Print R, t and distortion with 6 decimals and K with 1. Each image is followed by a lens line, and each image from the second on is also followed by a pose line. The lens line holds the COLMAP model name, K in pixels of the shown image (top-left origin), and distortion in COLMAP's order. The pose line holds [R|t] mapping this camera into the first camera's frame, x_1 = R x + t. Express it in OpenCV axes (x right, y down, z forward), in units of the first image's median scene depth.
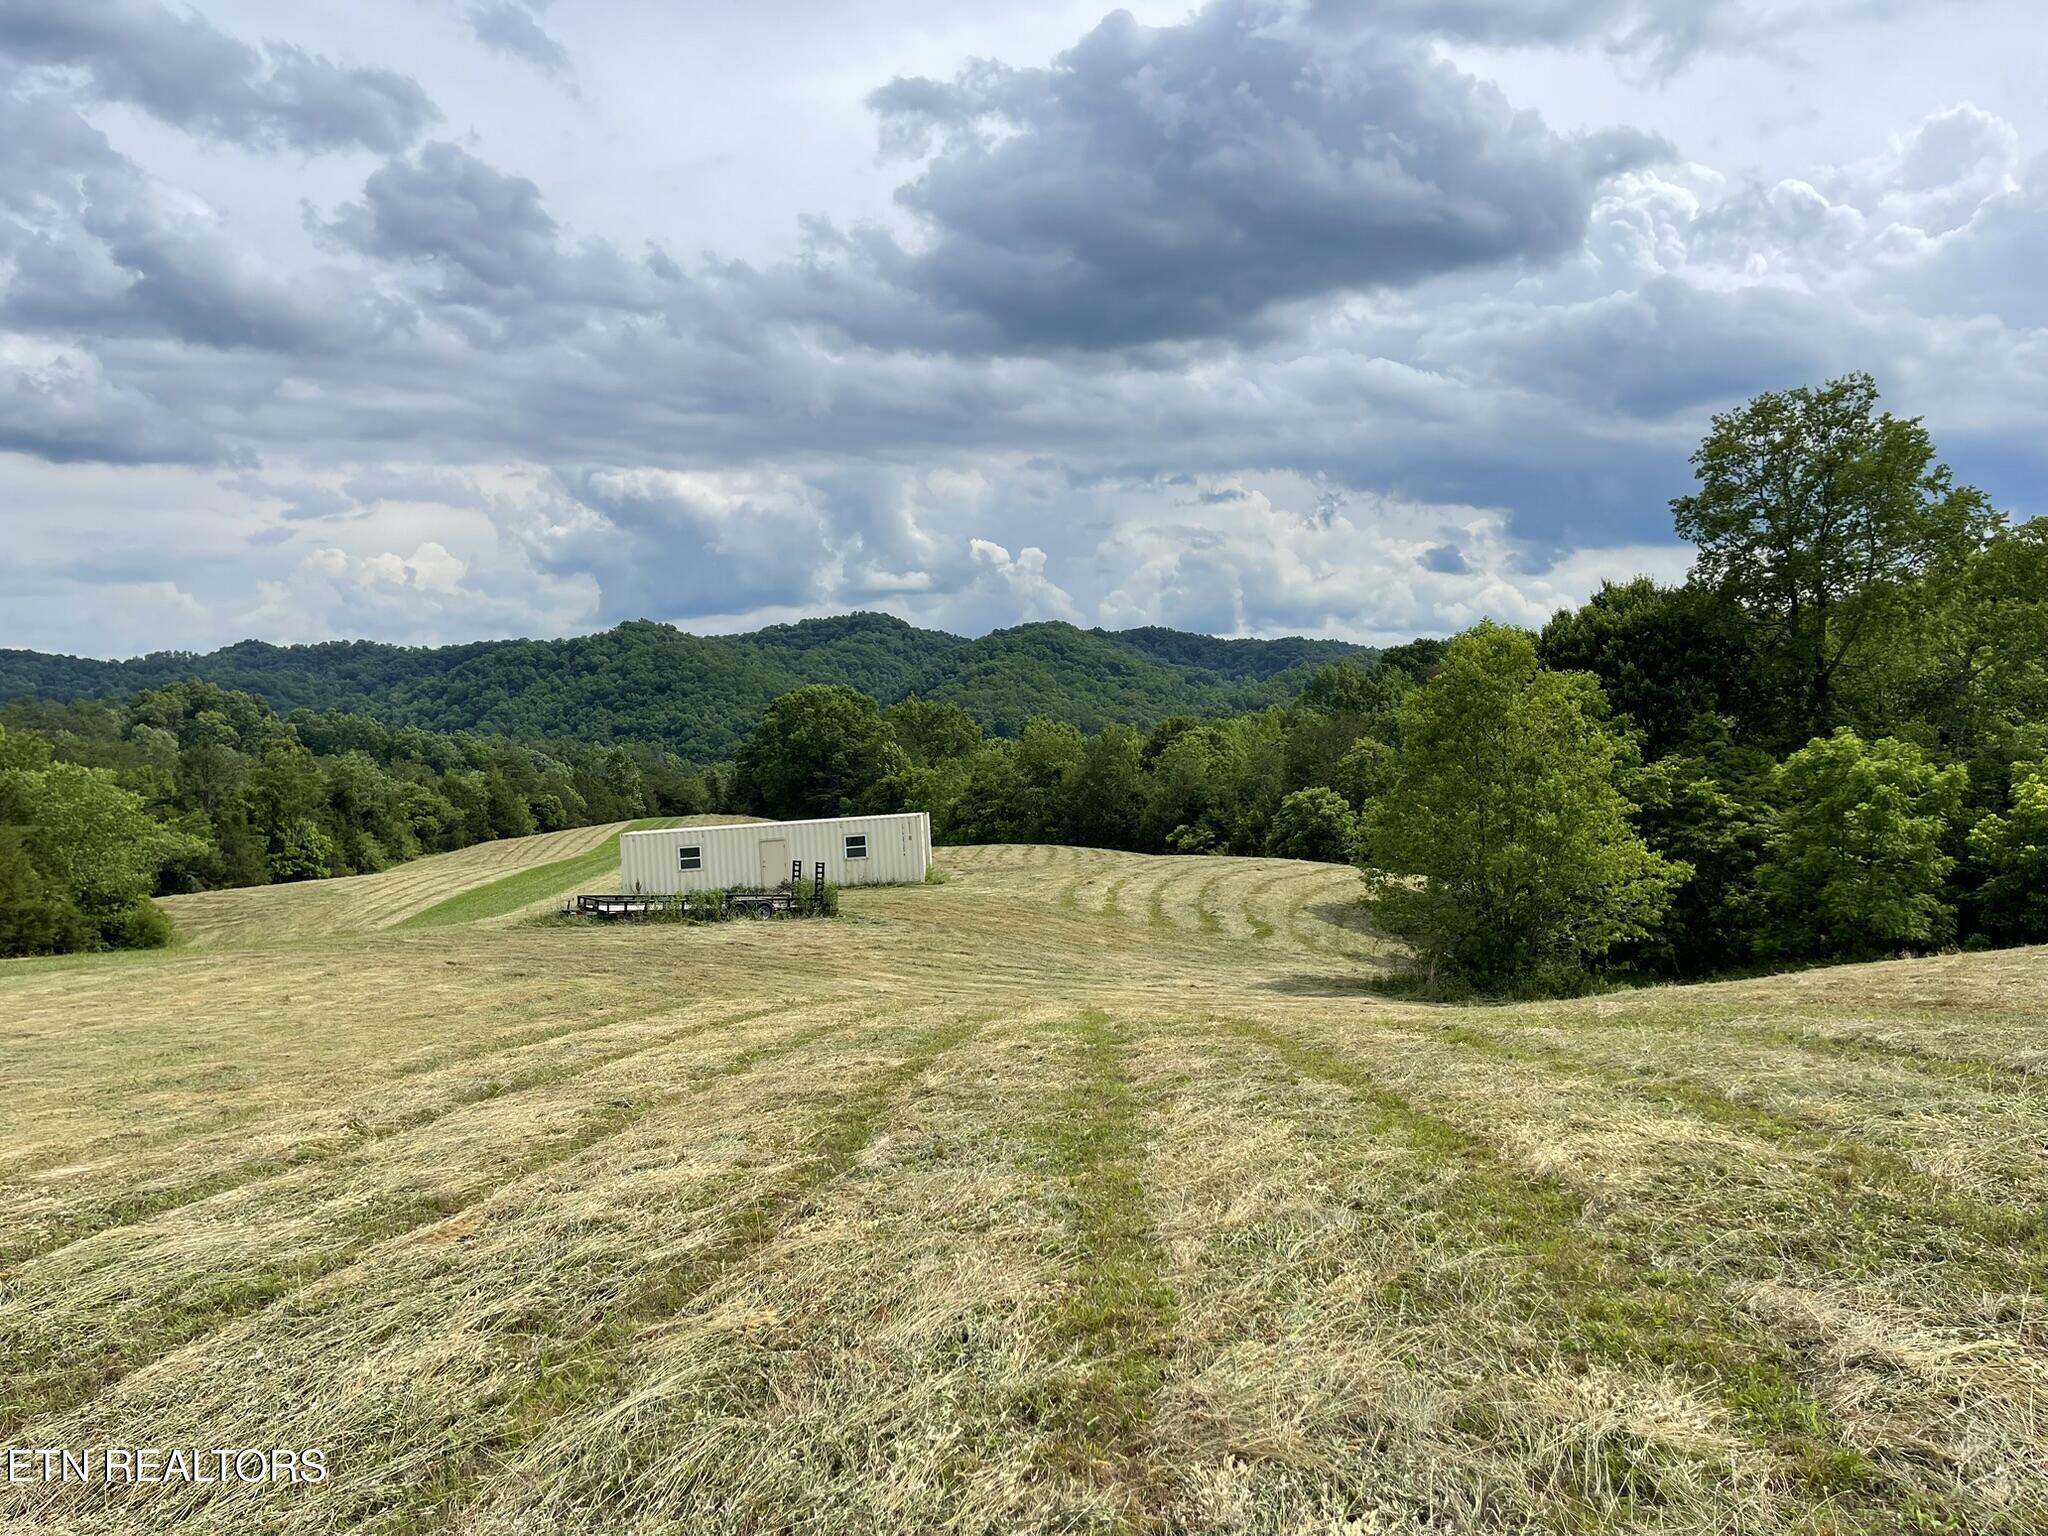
lens RADIAL K [[1545.8, 0, 1027.8], [0, 1545.8, 774.7], [0, 0, 1]] dist [0.045274, -0.030757]
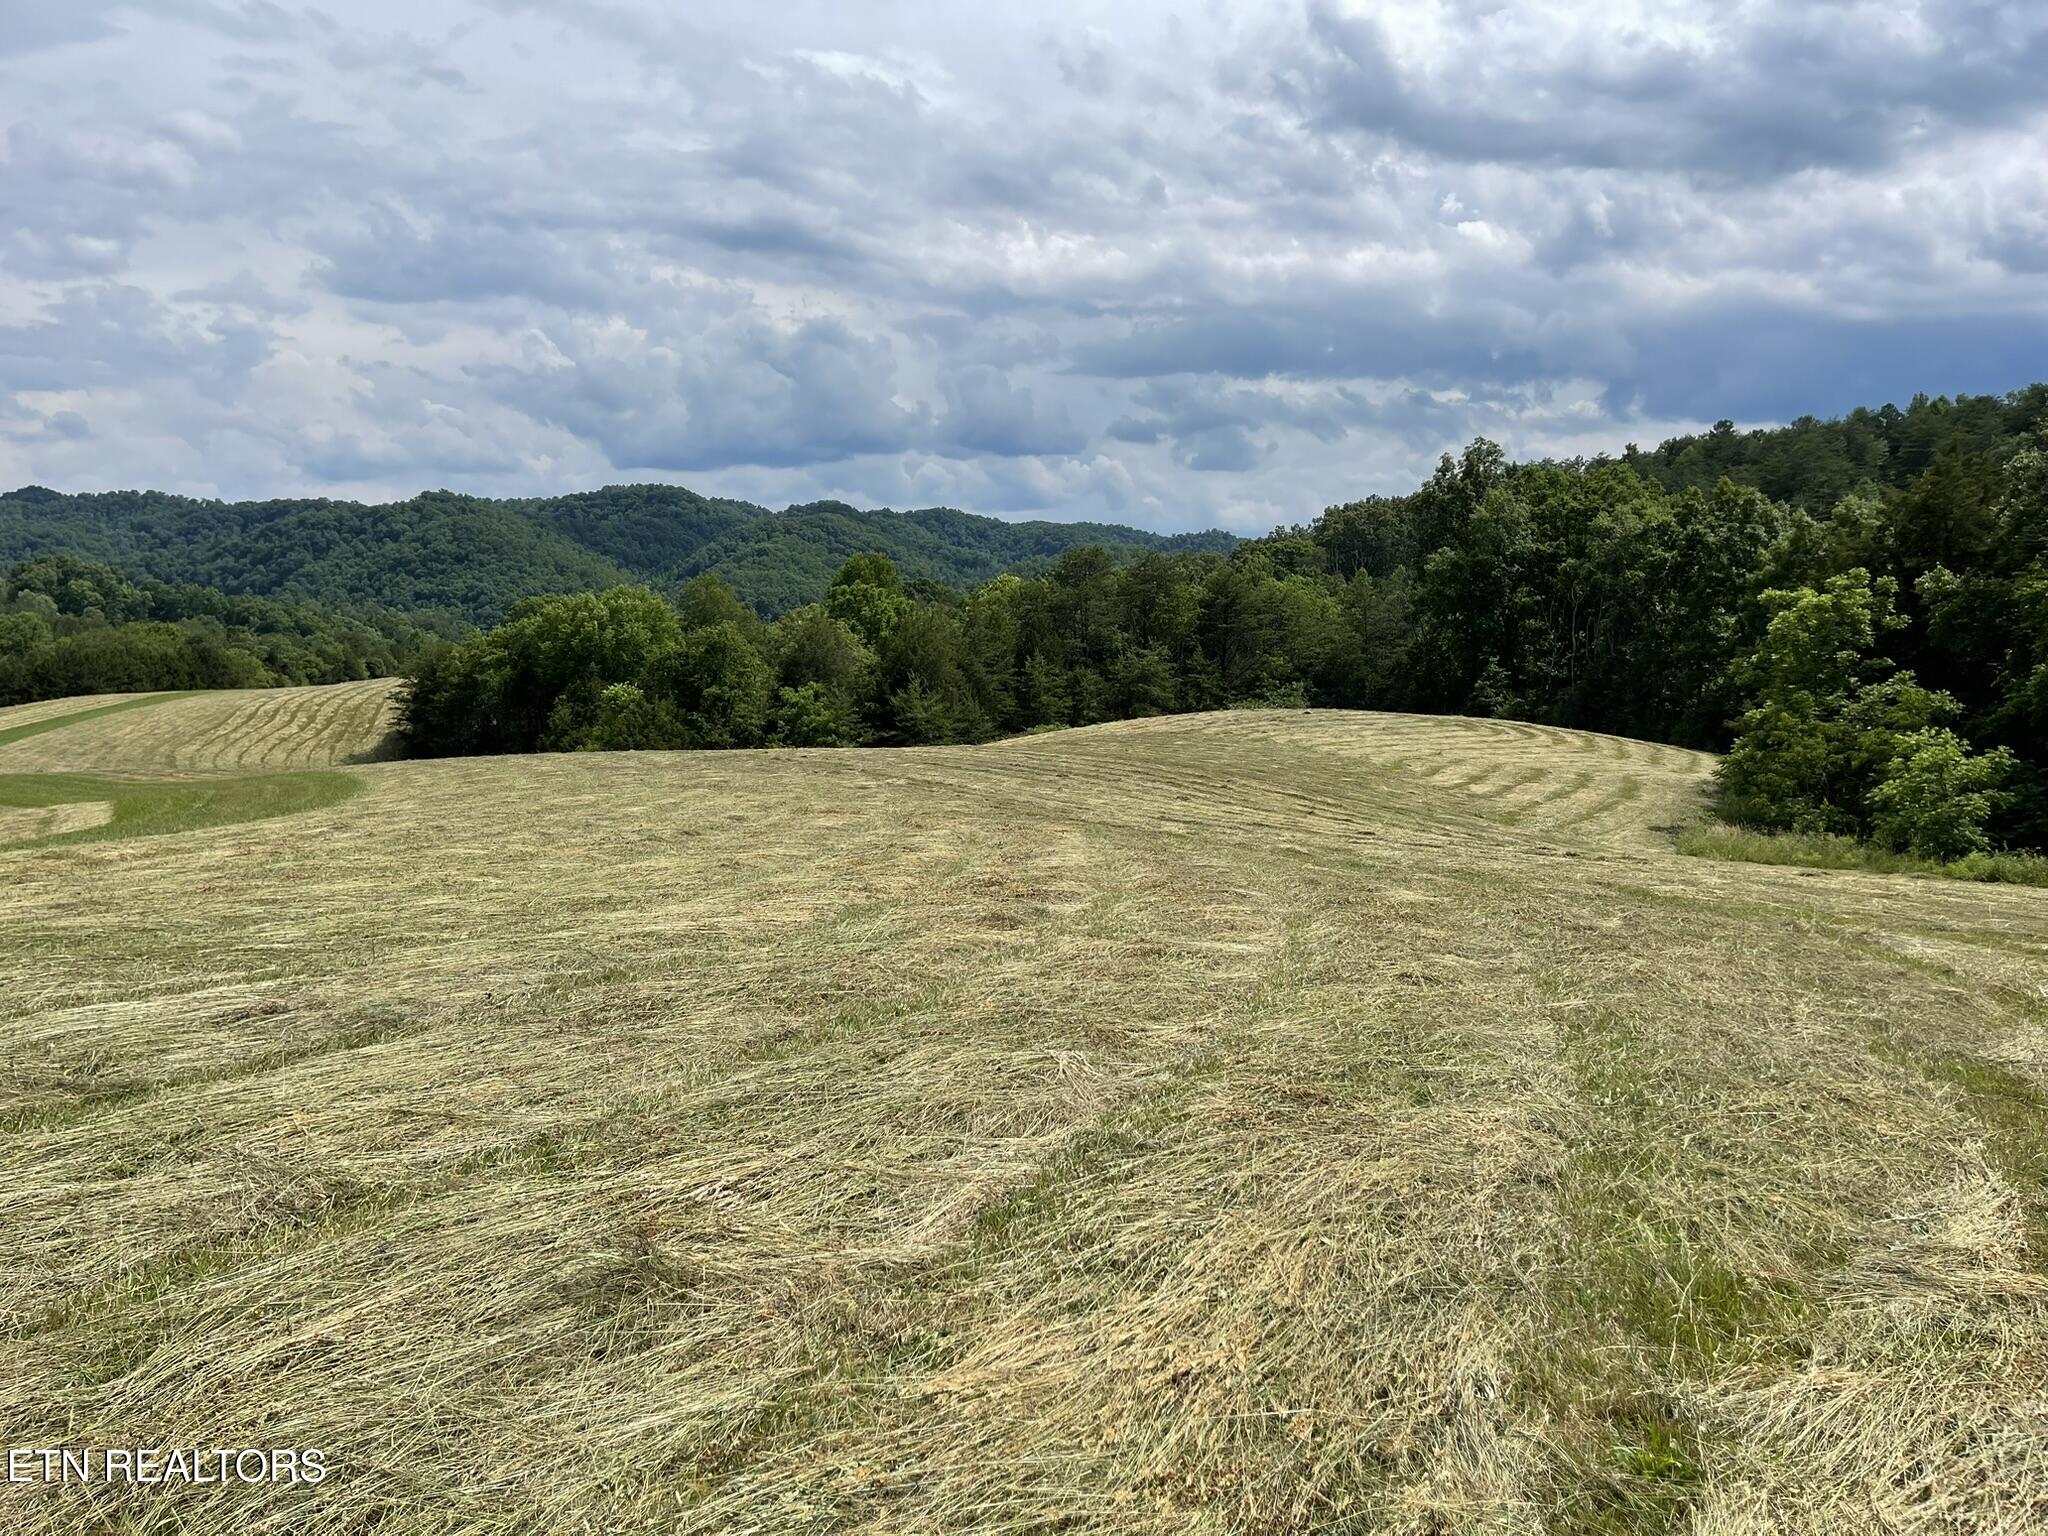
lens RADIAL K [[1545.8, 0, 1039.8], [0, 1545.8, 777.6], [0, 0, 1]] dist [0.045274, -0.030757]
pose [[0.992645, 0.015469, 0.120072, 0.039830], [-0.025710, 0.996116, 0.084208, -0.003416], [-0.118303, -0.086676, 0.989187, -0.147650]]
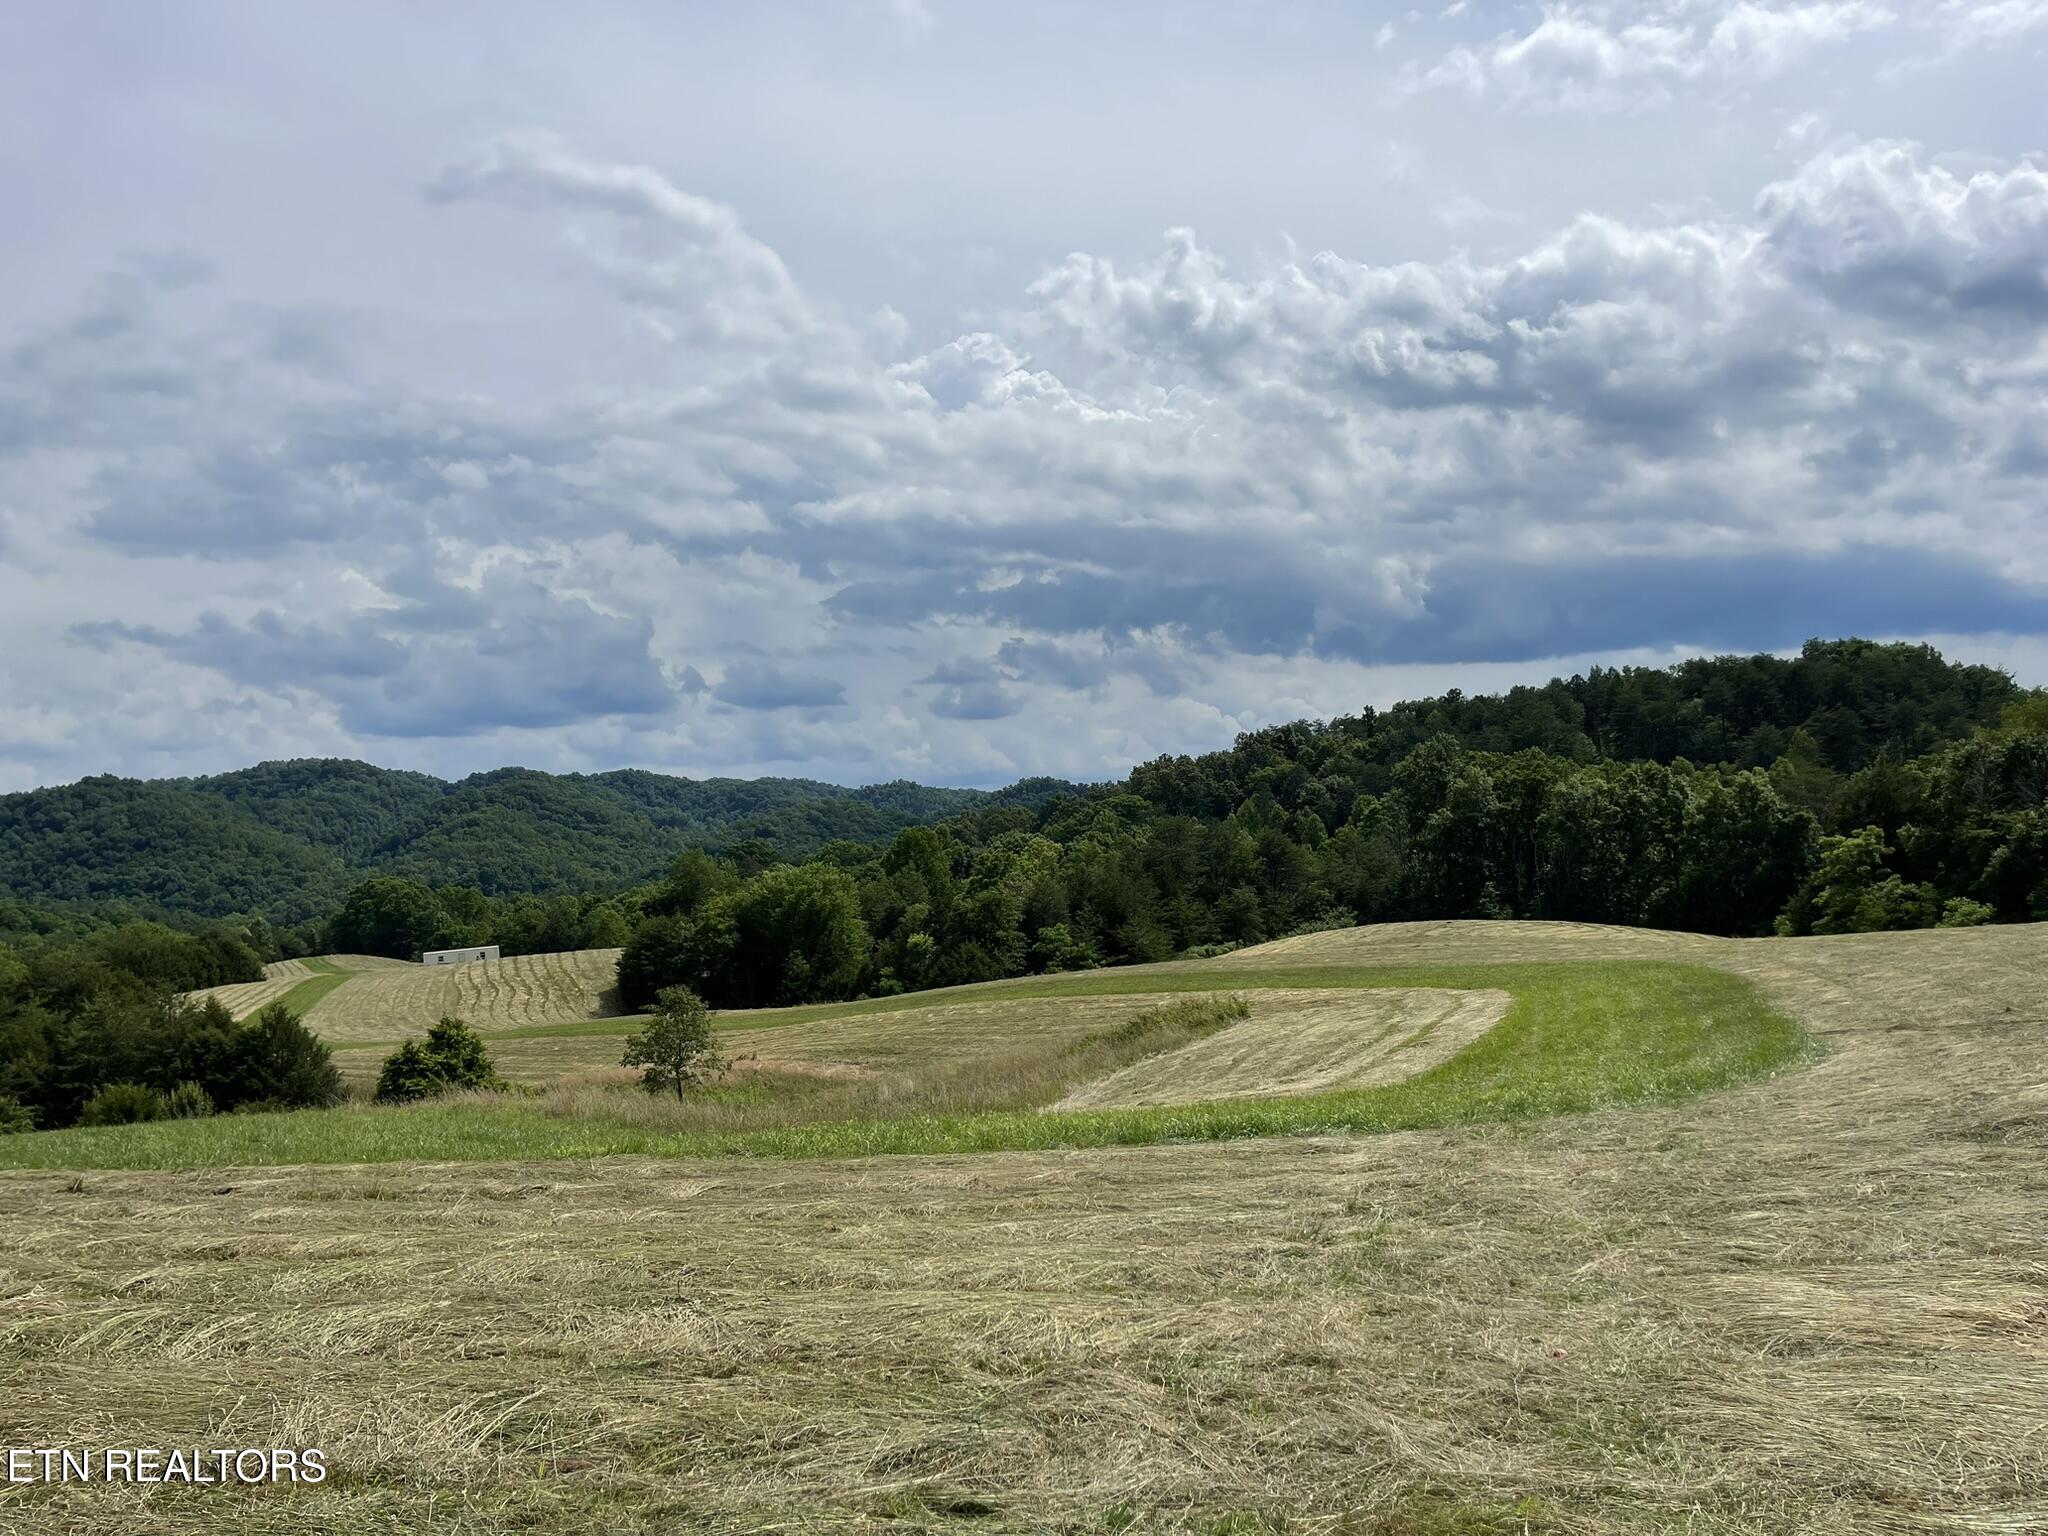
lens RADIAL K [[1545.8, 0, 1015.1], [0, 1545.8, 767.9], [0, 0, 1]] dist [0.045274, -0.030757]
pose [[0.949829, -0.002685, 0.312757, -0.002958], [0.029558, 0.996258, -0.081214, -0.003584], [-0.311369, 0.086384, 0.946355, -0.174155]]
